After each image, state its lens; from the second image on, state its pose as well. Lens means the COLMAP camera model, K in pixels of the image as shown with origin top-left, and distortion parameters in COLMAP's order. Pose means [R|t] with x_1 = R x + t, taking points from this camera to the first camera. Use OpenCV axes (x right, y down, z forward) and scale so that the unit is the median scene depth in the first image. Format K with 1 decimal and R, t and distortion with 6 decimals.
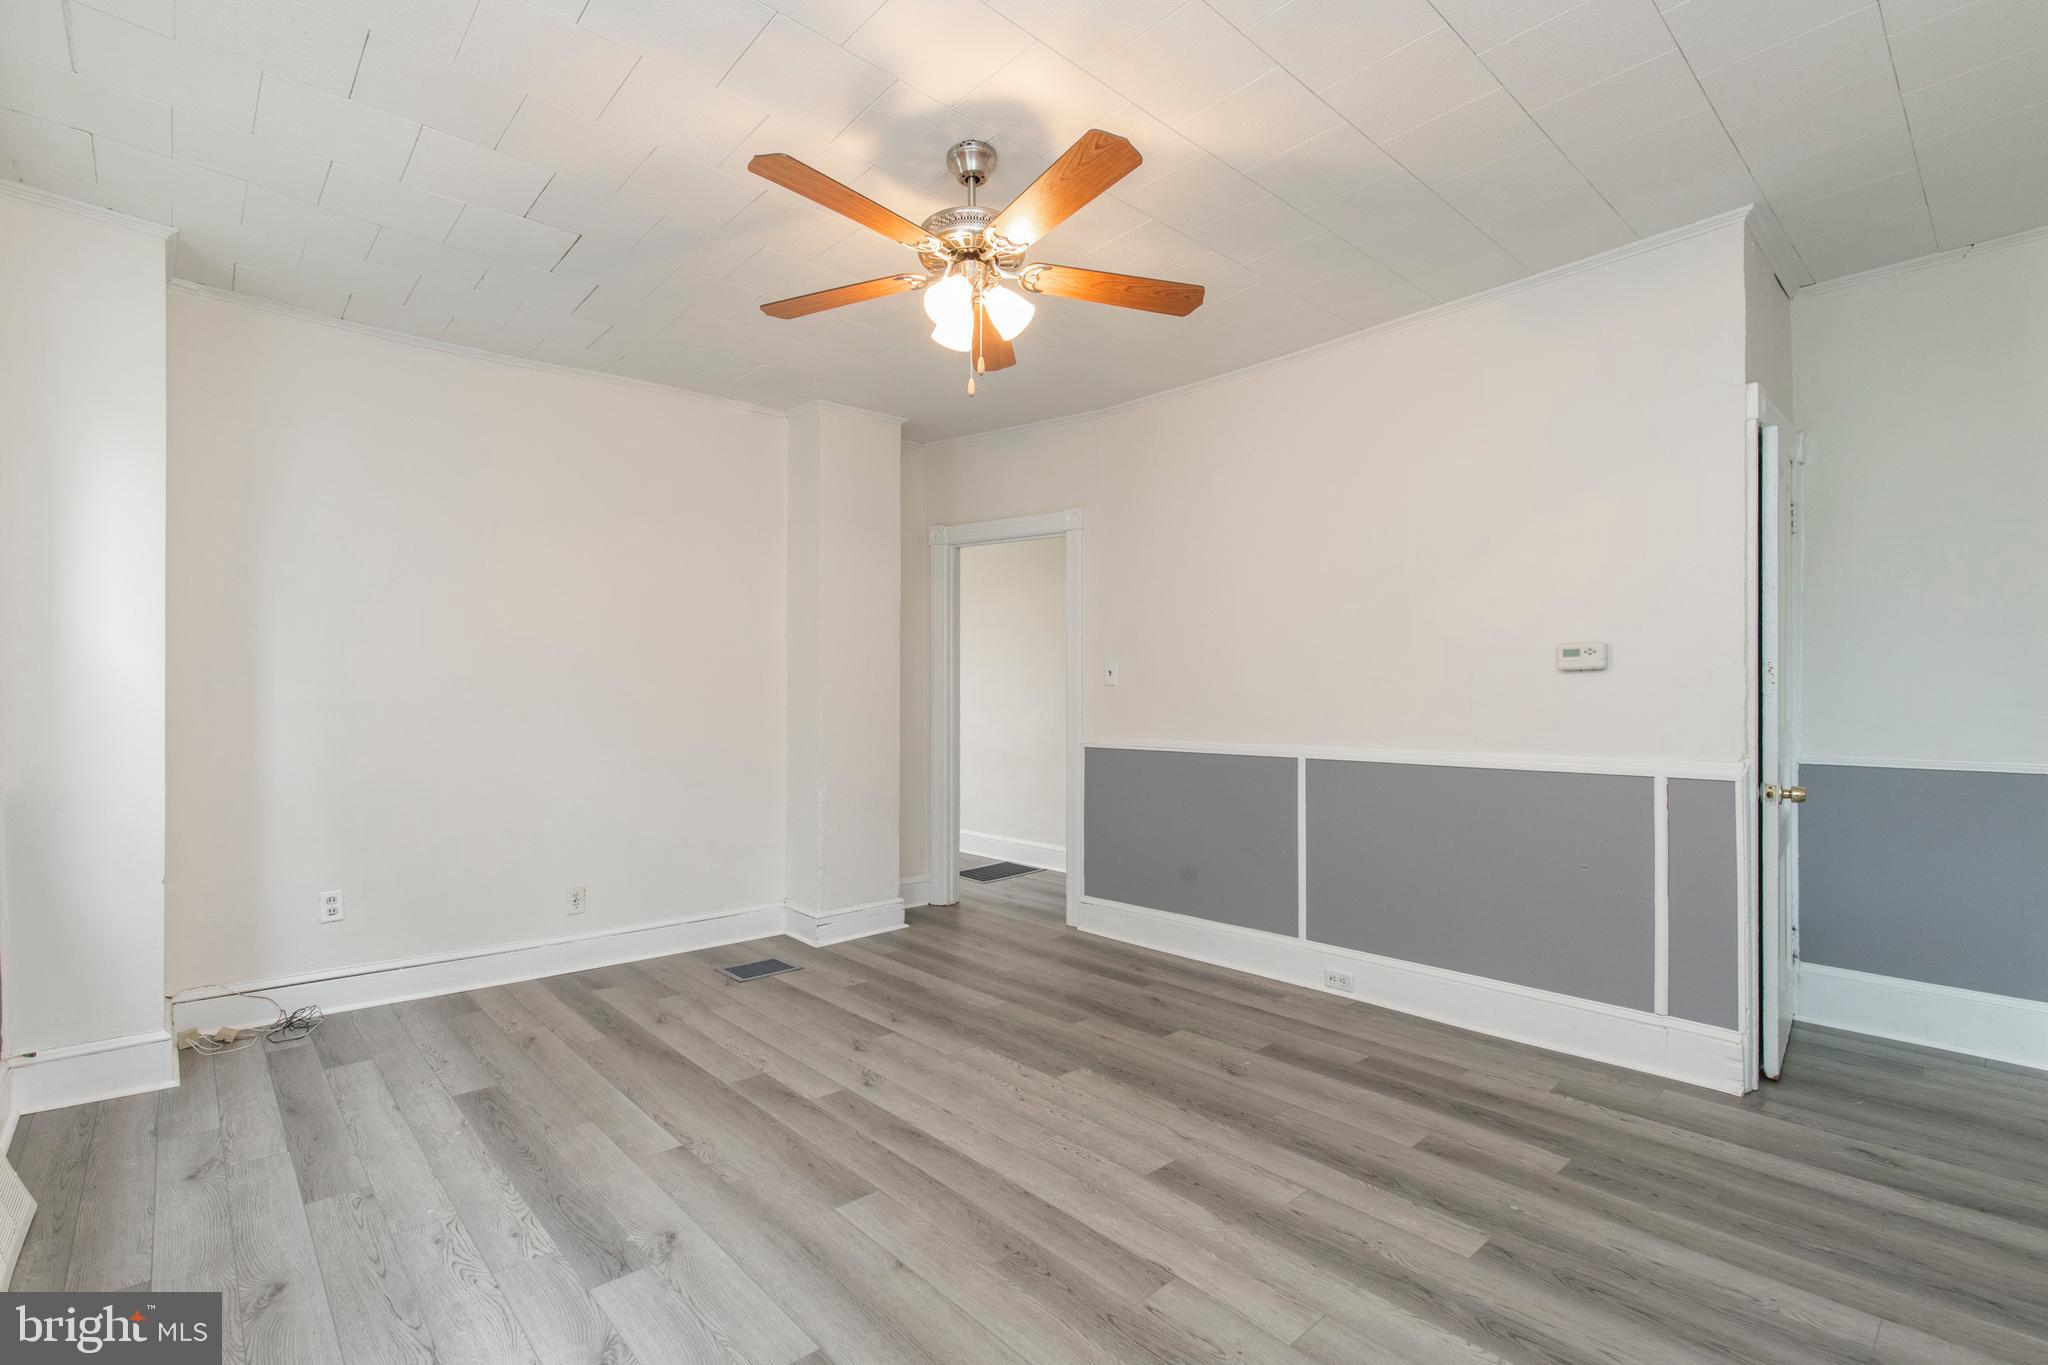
lens RADIAL K [[930.2, 0, 1015.4], [0, 930.2, 692.0], [0, 0, 1]] dist [0.011231, -0.000571]
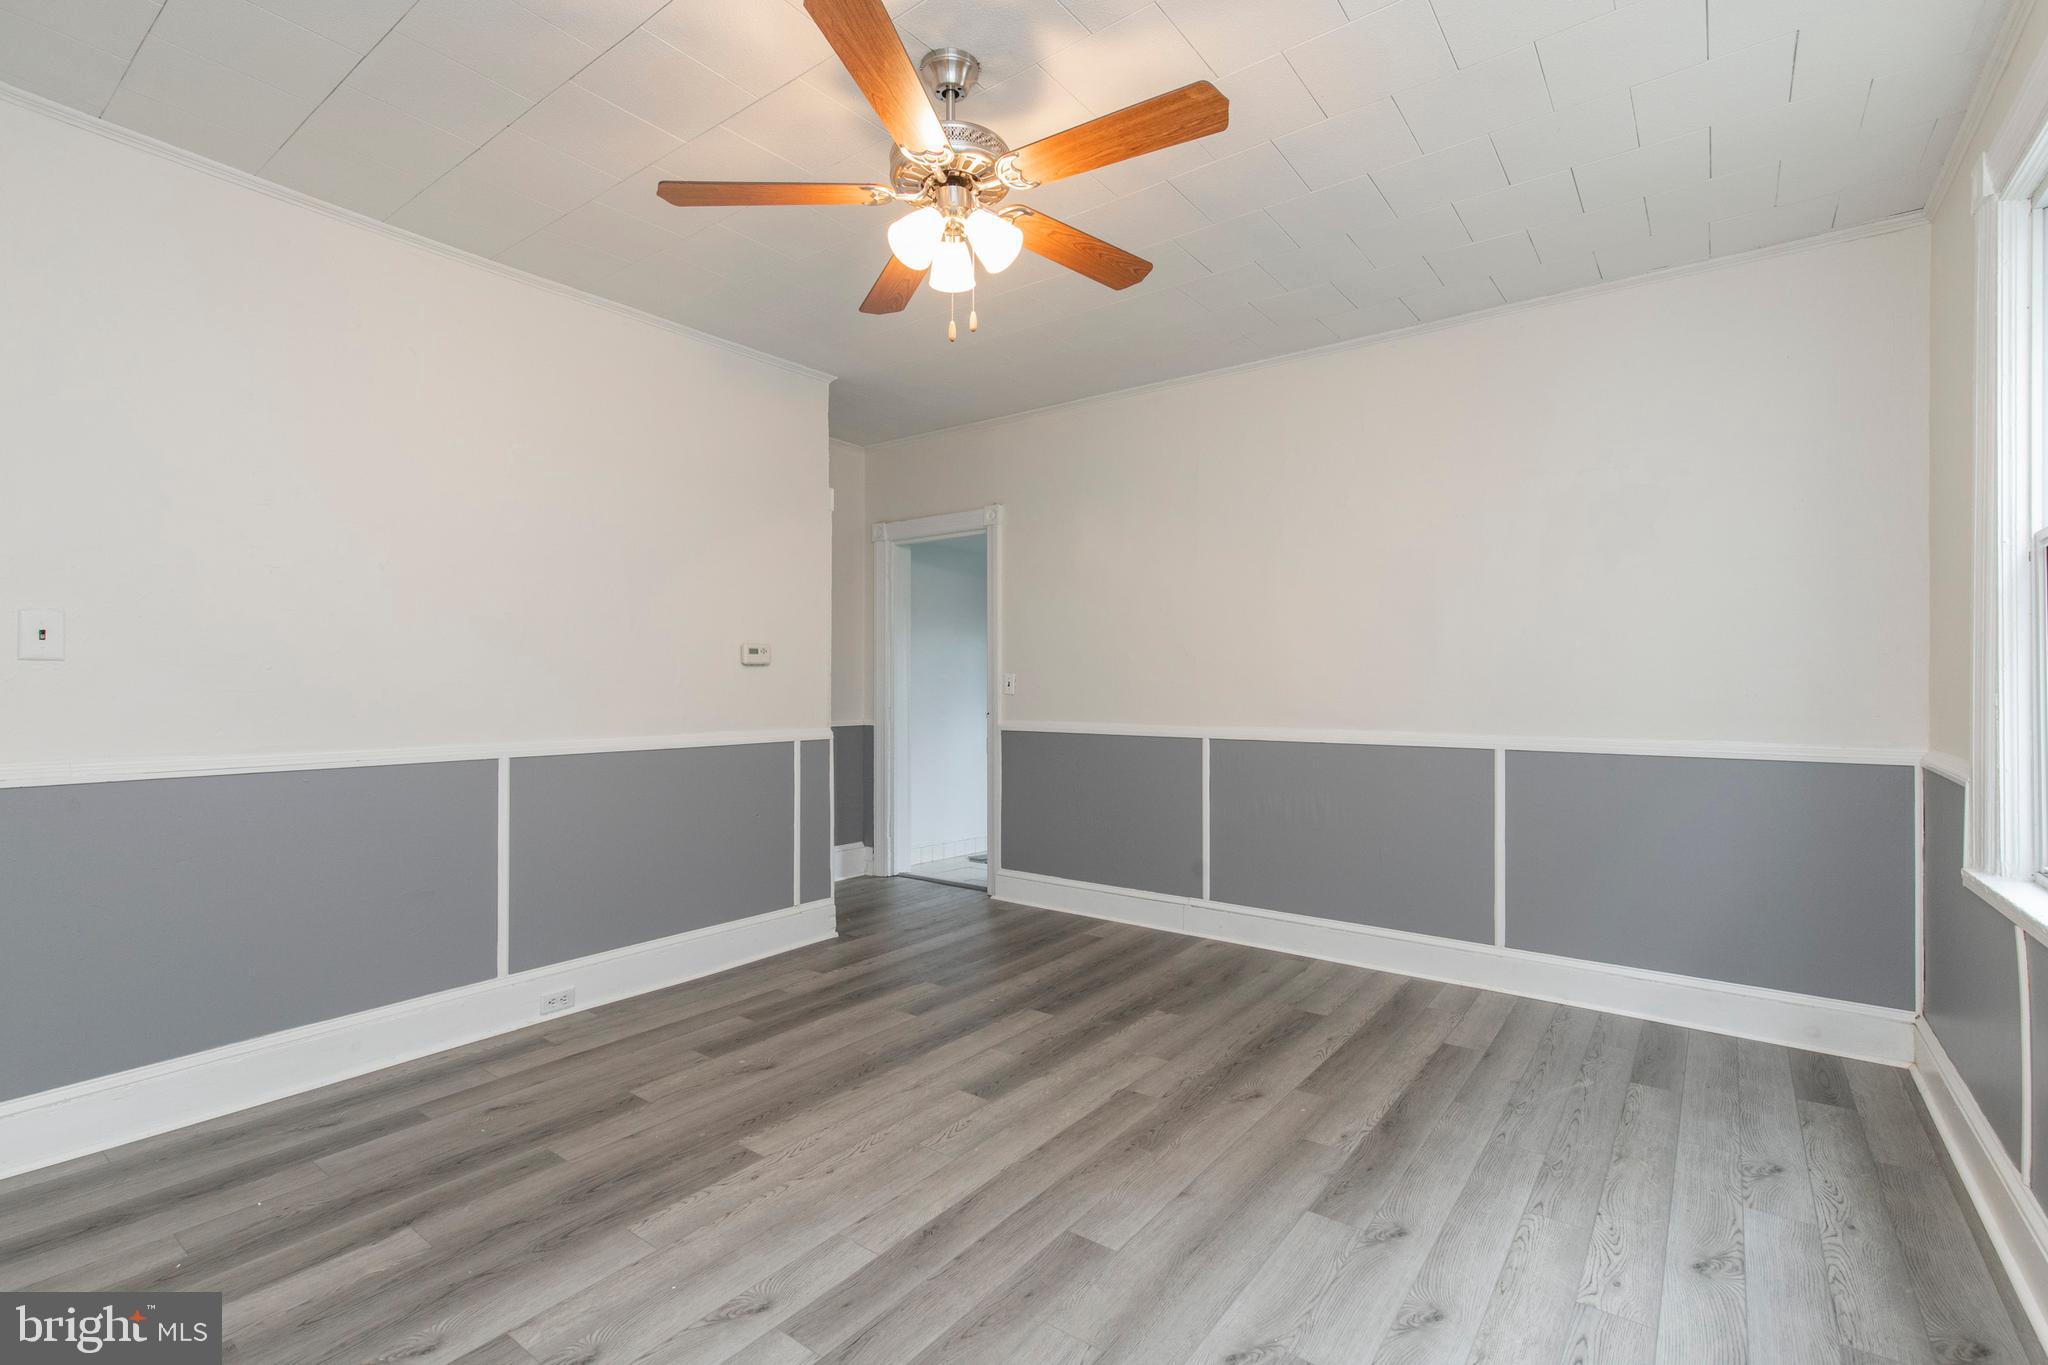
lens RADIAL K [[930.2, 0, 1015.4], [0, 930.2, 692.0], [0, 0, 1]] dist [0.011231, -0.000571]
pose [[-0.186908, -0.001518, 0.982376, -0.847264], [-0.006015, 0.999982, 0.000401, 0.013747], [-0.982359, -0.005835, -0.186914, 1.015658]]
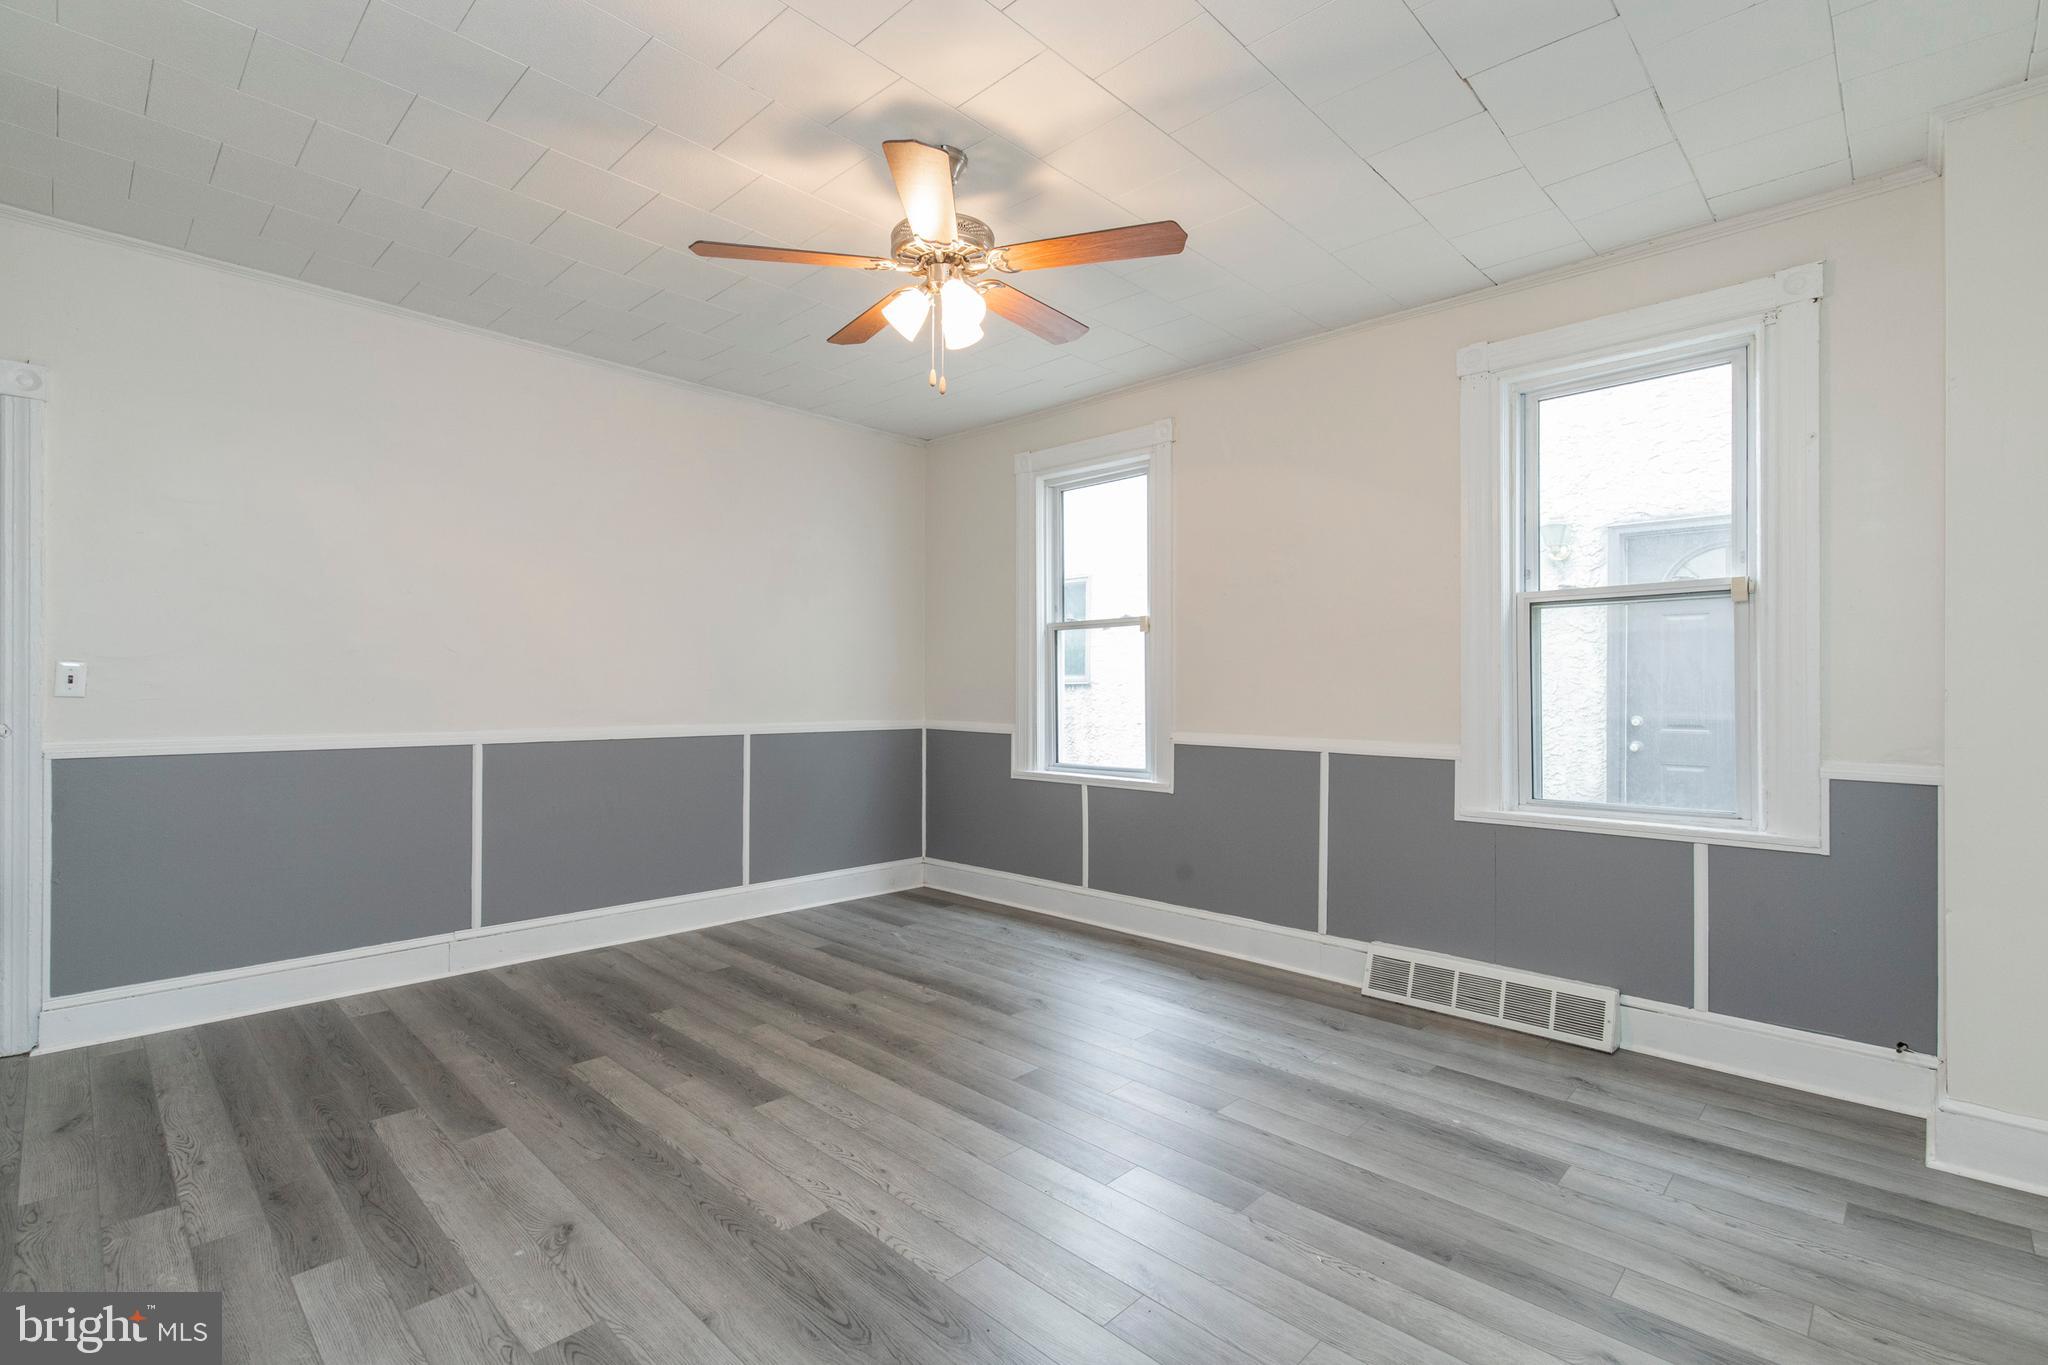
lens RADIAL K [[930.2, 0, 1015.4], [0, 930.2, 692.0], [0, 0, 1]] dist [0.011231, -0.000571]
pose [[-0.997658, -0.000277, -0.068405, -0.054382], [-0.000005, 0.999992, -0.003981, 0.015375], [0.068405, -0.003972, -0.997650, 1.873924]]
